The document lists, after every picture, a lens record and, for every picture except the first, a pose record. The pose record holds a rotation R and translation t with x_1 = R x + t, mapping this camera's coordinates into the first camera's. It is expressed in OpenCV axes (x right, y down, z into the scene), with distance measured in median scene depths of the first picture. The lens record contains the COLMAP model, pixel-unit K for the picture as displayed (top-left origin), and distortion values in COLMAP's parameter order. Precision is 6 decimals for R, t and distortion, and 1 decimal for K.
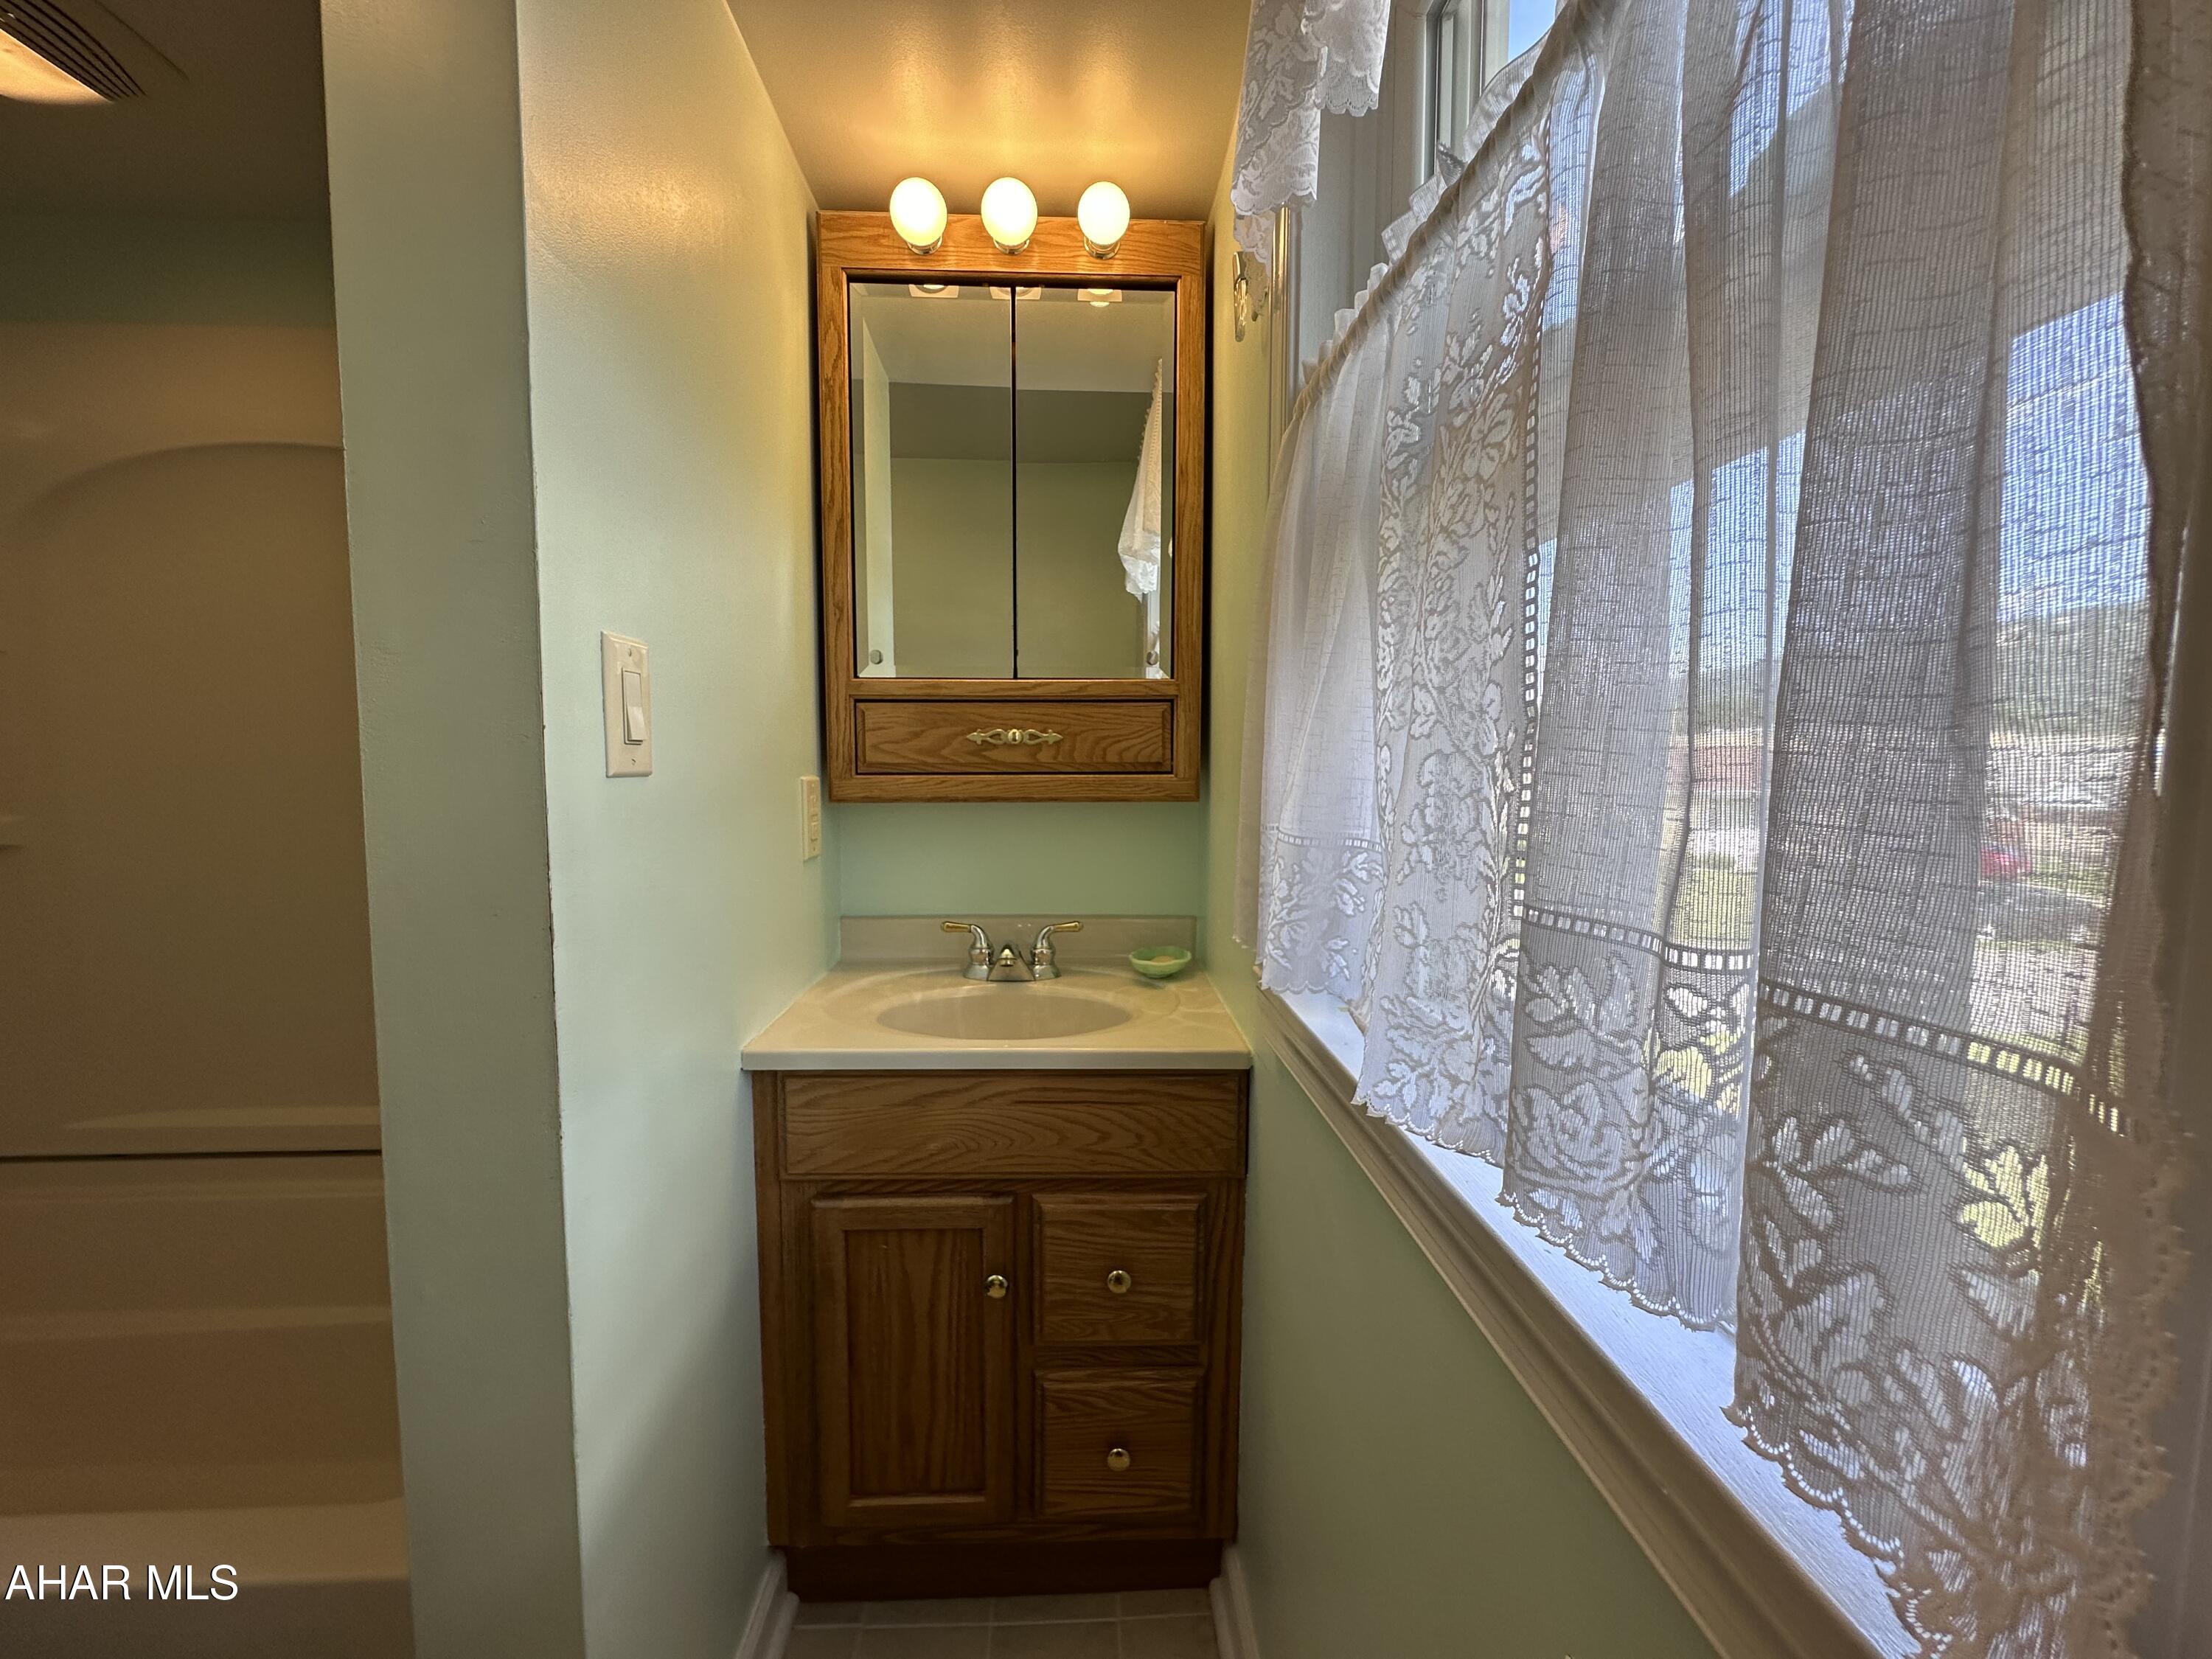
lens RADIAL K [[882.0, 0, 1099.2], [0, 882.0, 836.6], [0, 0, 1]] dist [-0.005559, 0.001106]
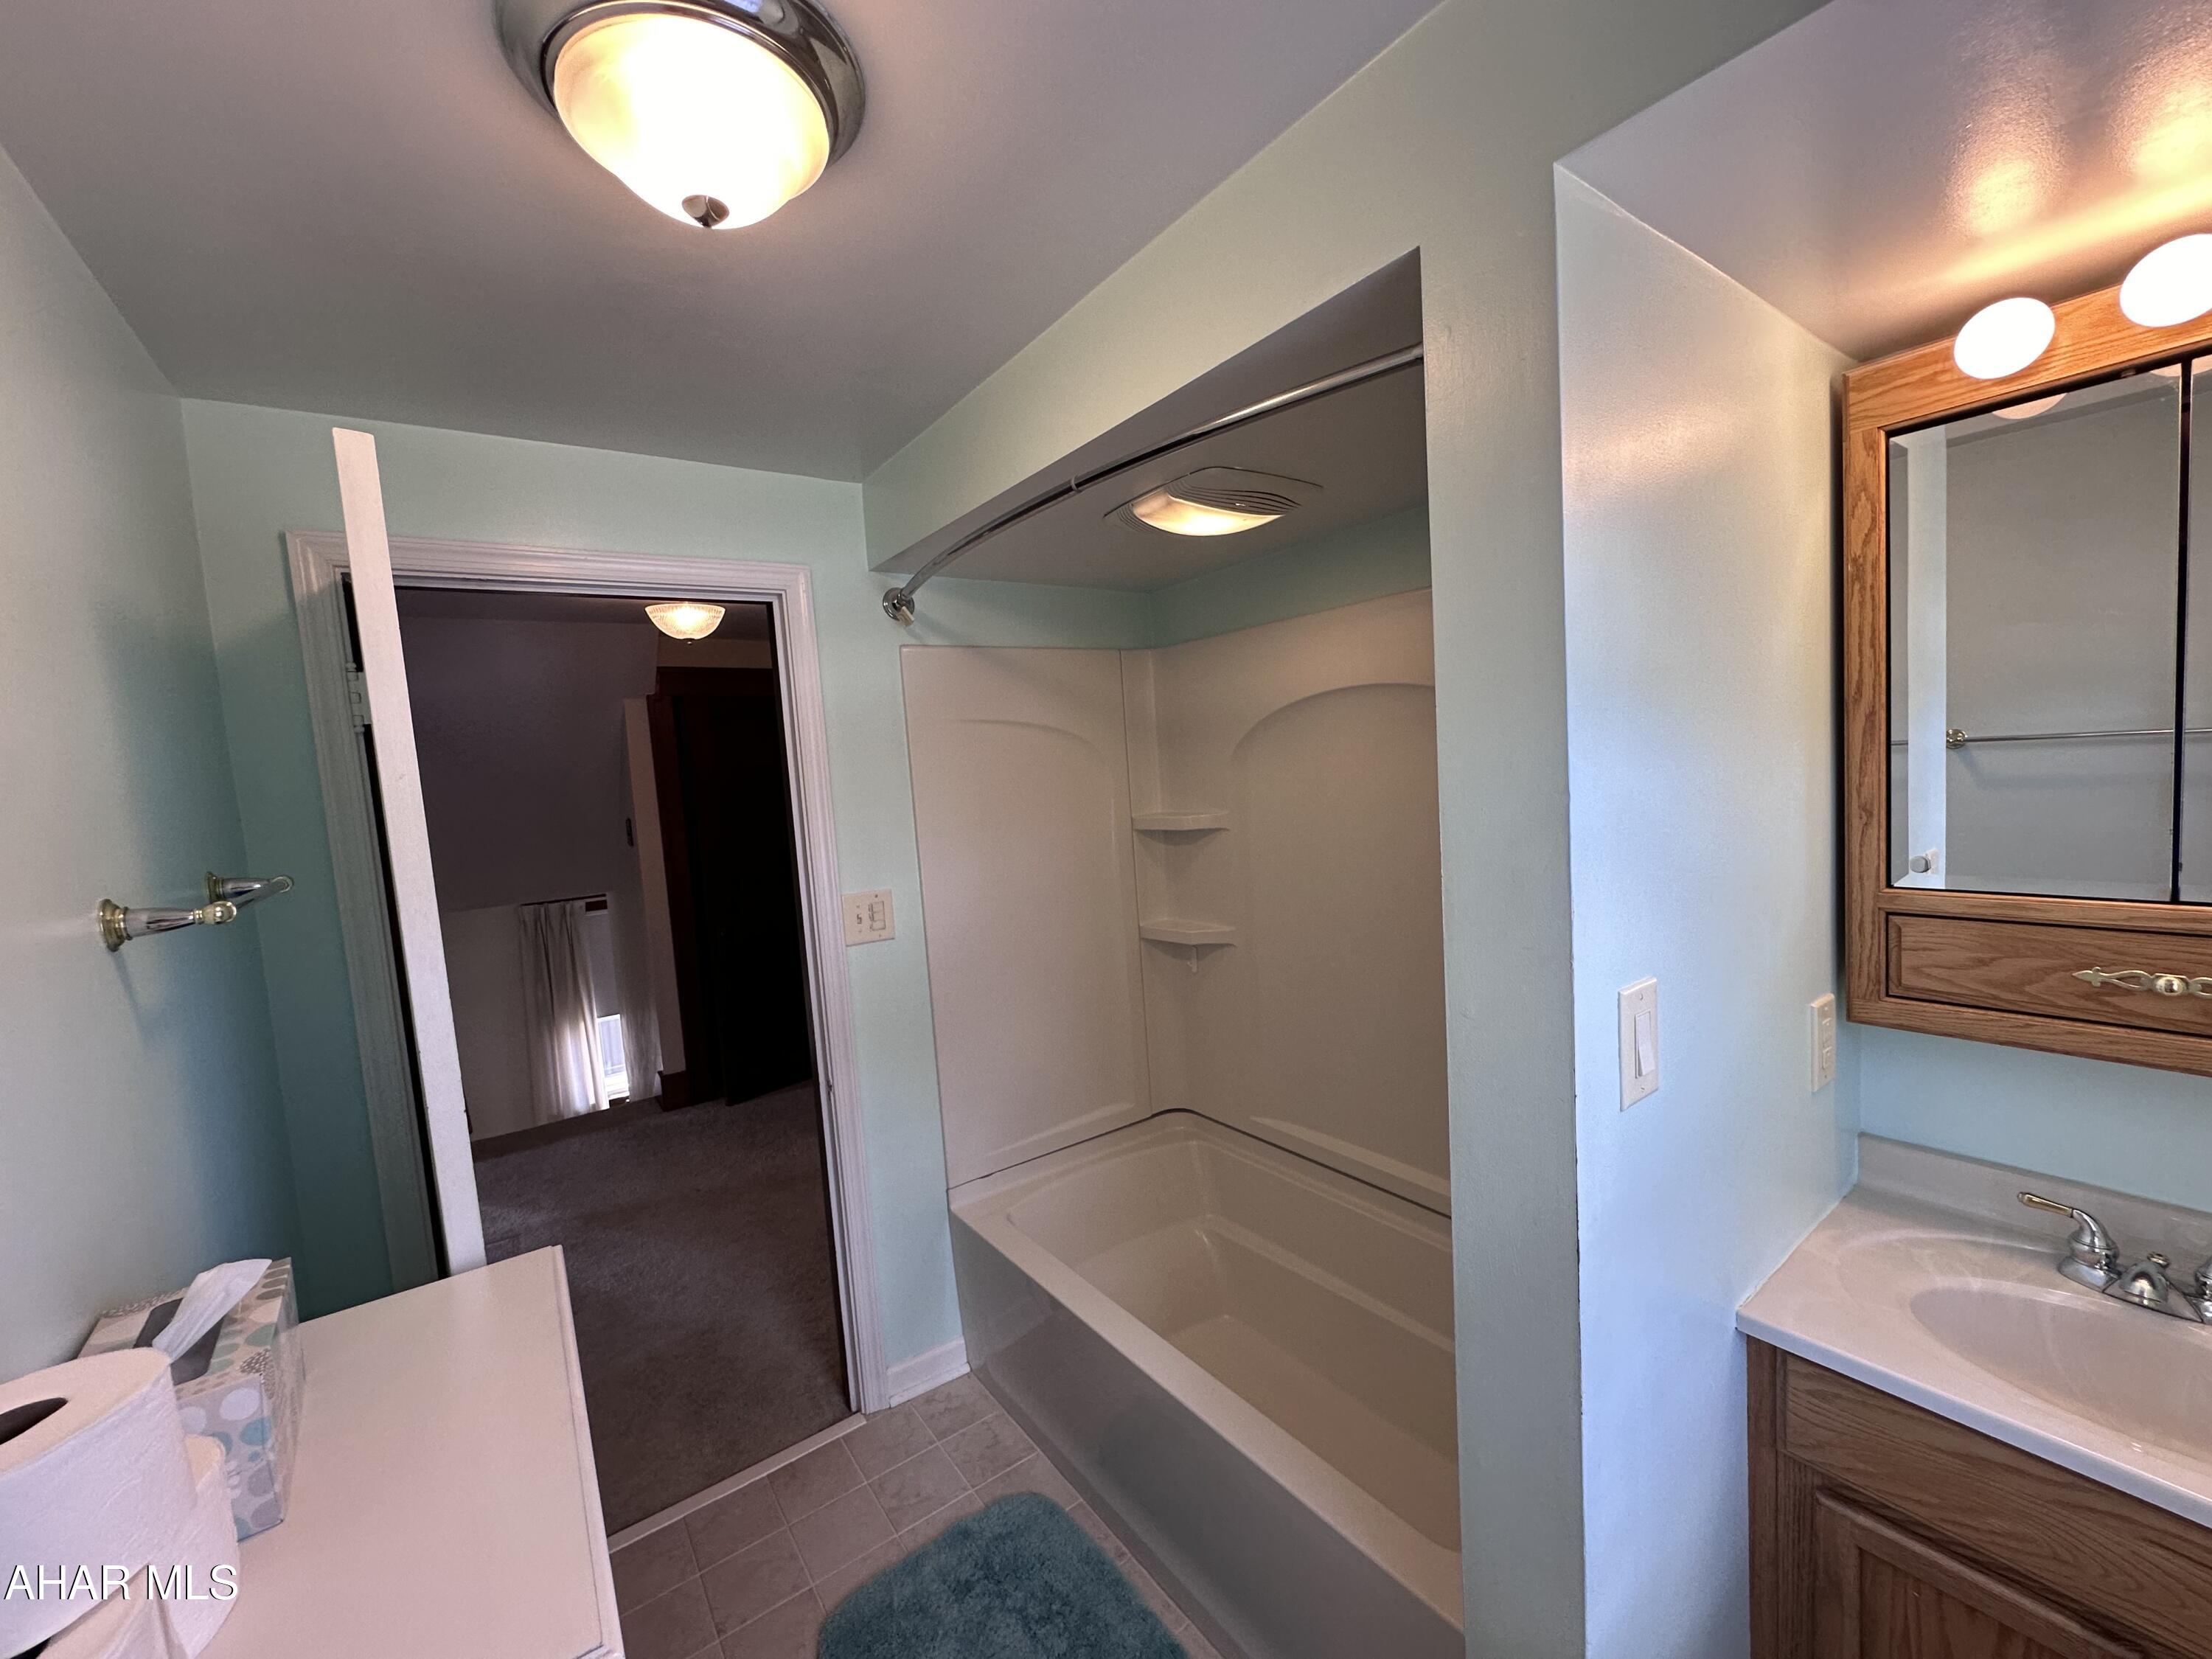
lens RADIAL K [[882.0, 0, 1106.7], [0, 882.0, 830.5], [0, 0, 1]] dist [-0.005559, 0.001106]
pose [[0.550591, 0.021820, -0.834490, 0.021530], [-0.002269, 0.999694, 0.024643, -0.261467], [0.834772, -0.011675, 0.550471, -0.123083]]
